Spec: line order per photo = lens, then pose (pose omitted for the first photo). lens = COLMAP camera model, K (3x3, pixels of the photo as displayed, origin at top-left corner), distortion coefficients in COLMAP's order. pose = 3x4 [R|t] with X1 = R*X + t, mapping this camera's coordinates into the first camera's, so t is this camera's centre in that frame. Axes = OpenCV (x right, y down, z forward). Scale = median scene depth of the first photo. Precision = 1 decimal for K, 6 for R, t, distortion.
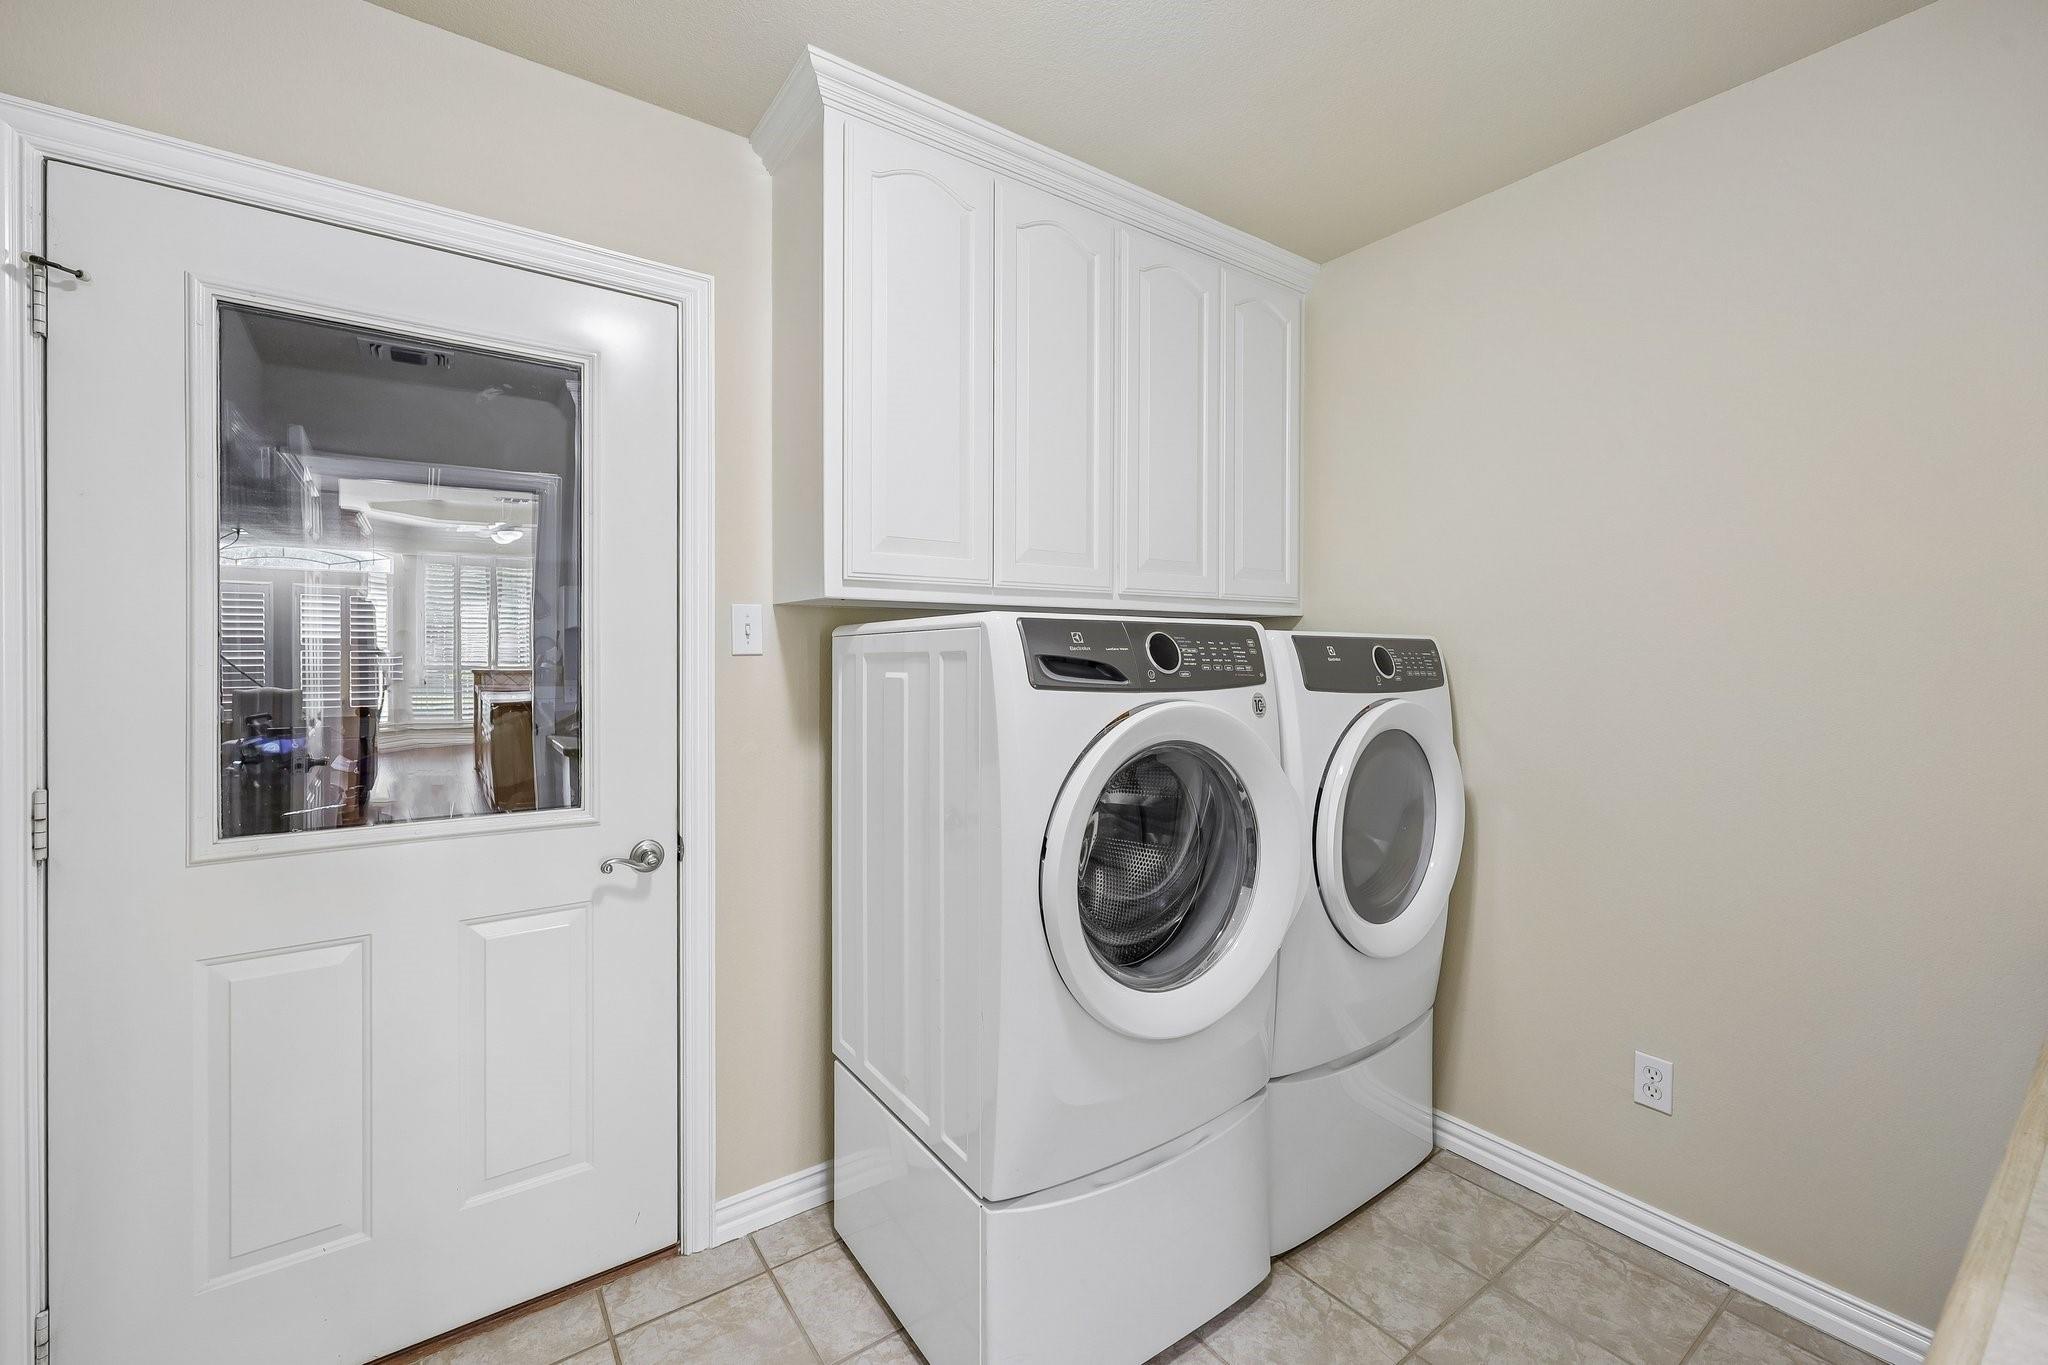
lens RADIAL K [[833.0, 0, 1027.2], [0, 833.0, 661.1], [0, 0, 1]] dist [0.001357, 0.000010]
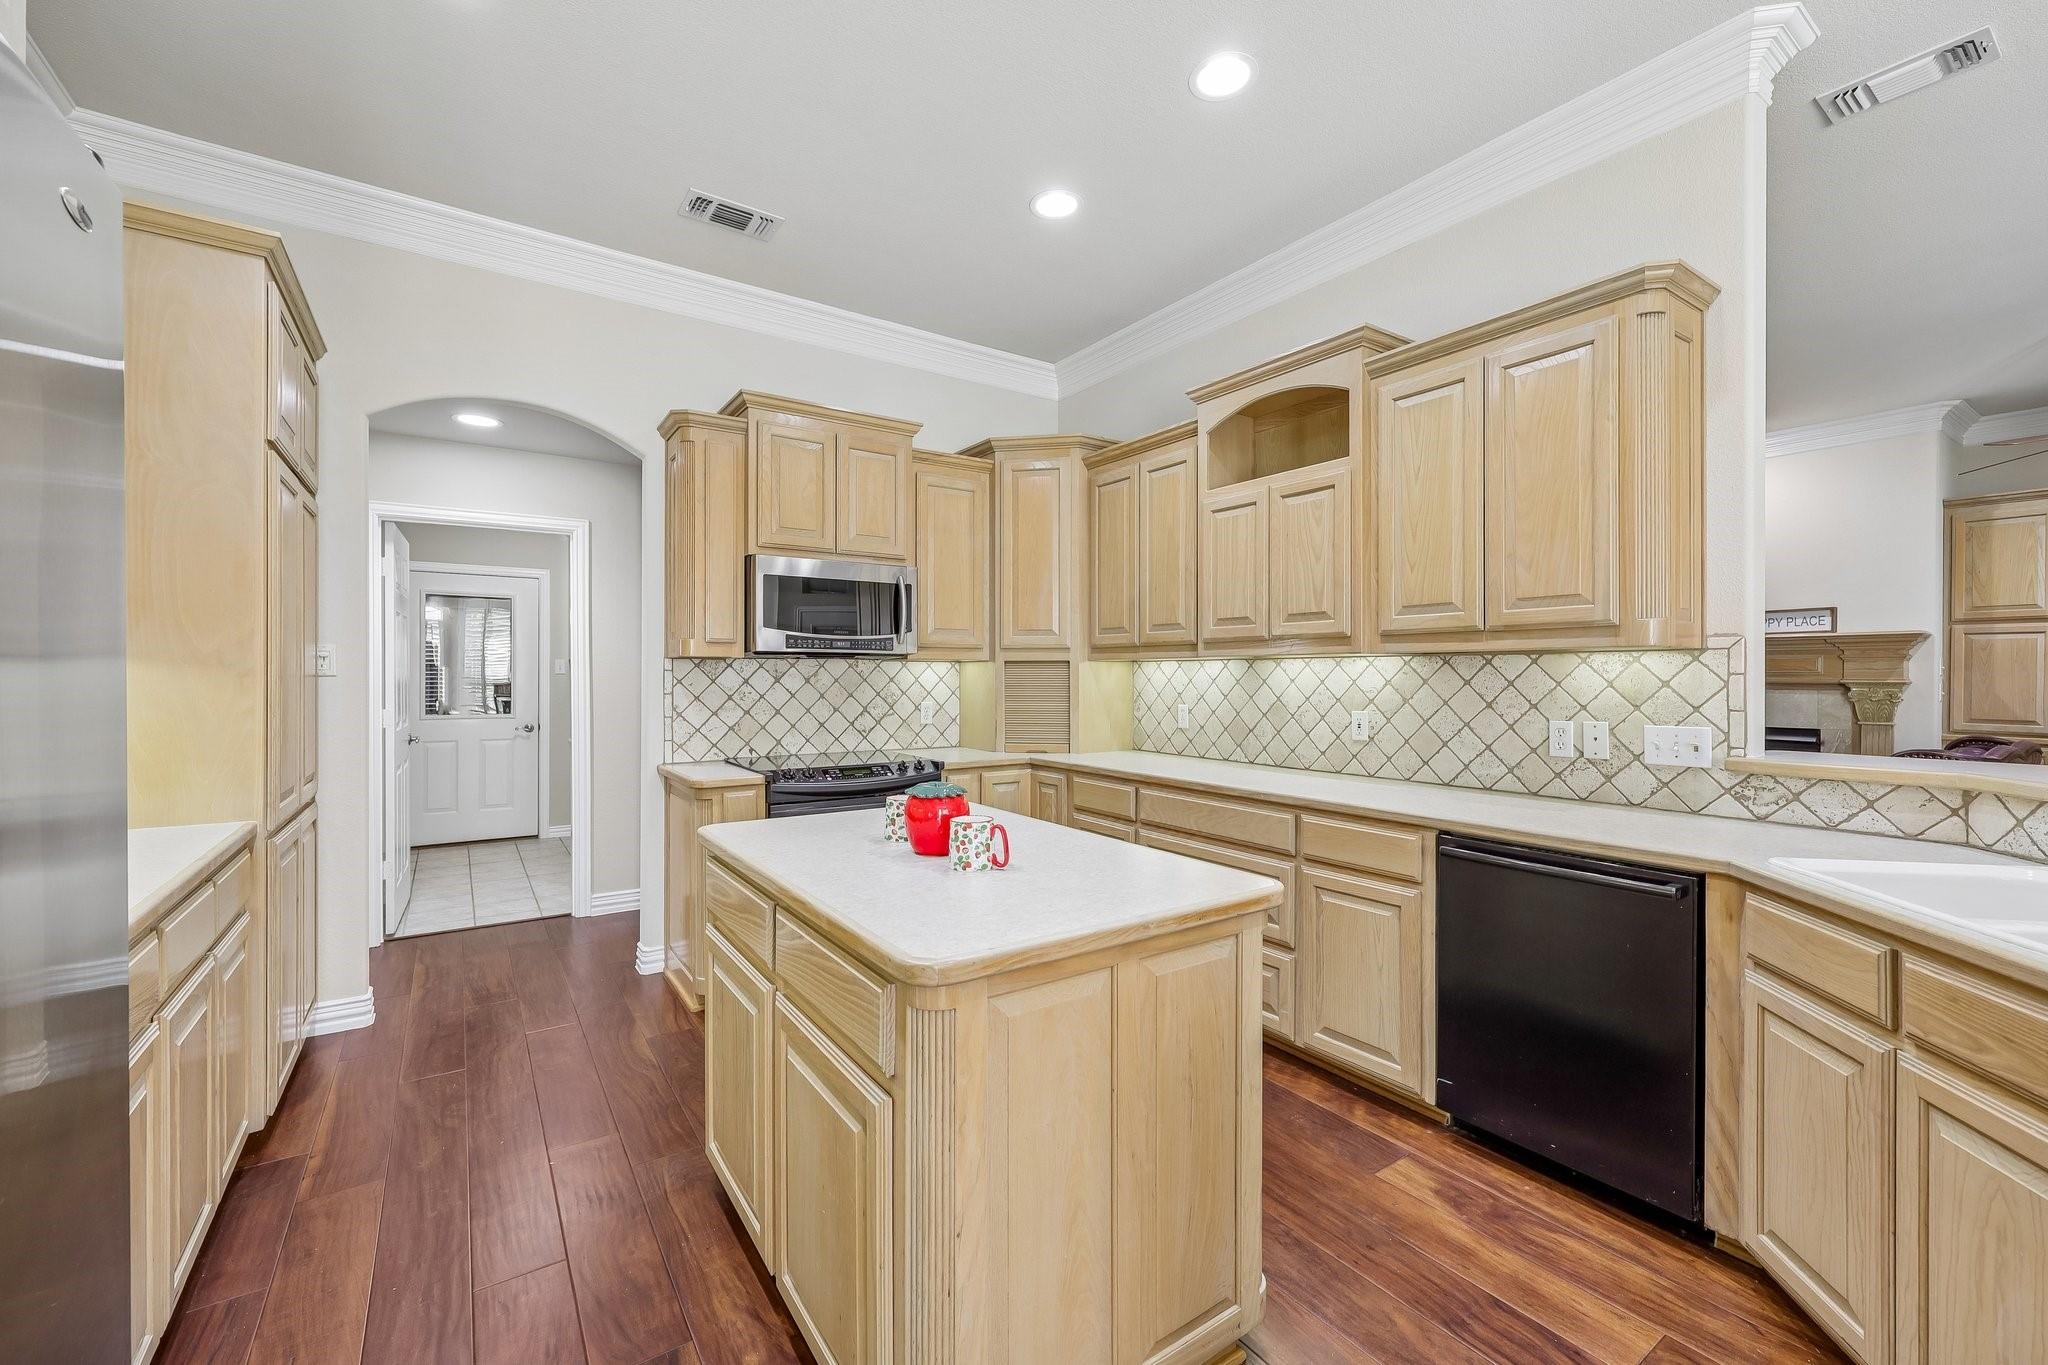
lens RADIAL K [[833.0, 0, 1027.2], [0, 833.0, 661.1], [0, 0, 1]] dist [0.001357, 0.000010]
pose [[0.999622, -0.004407, -0.027144, 1.667577], [0.003791, 0.999735, -0.022726, 0.031437], [0.027237, 0.022614, 0.999373, -2.372461]]
